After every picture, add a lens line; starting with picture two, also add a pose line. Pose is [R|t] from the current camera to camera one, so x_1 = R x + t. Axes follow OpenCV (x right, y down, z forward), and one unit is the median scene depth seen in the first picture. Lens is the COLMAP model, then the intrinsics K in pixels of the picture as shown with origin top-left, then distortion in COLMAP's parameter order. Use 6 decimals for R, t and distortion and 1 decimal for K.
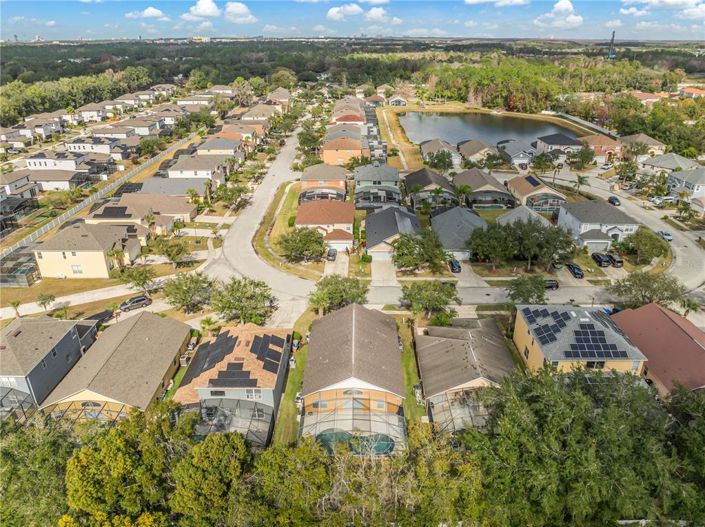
lens RADIAL K [[492.7, 0, 352.9], [0, 492.7, 262.9], [0, 0, 1]] dist [-0.035416, 0.006372]
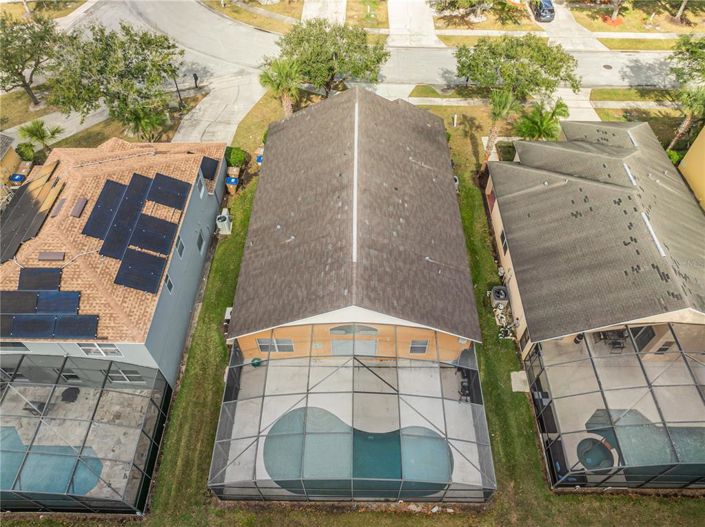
lens RADIAL K [[492.7, 0, 352.8], [0, 492.7, 263.7], [0, 0, 1]] dist [-0.035416, 0.006372]
pose [[0.999983, 0.005516, 0.002027, -0.001486], [-0.005841, 0.894314, 0.447402, 0.024342], [0.000655, -0.447406, 0.894331, 0.495784]]
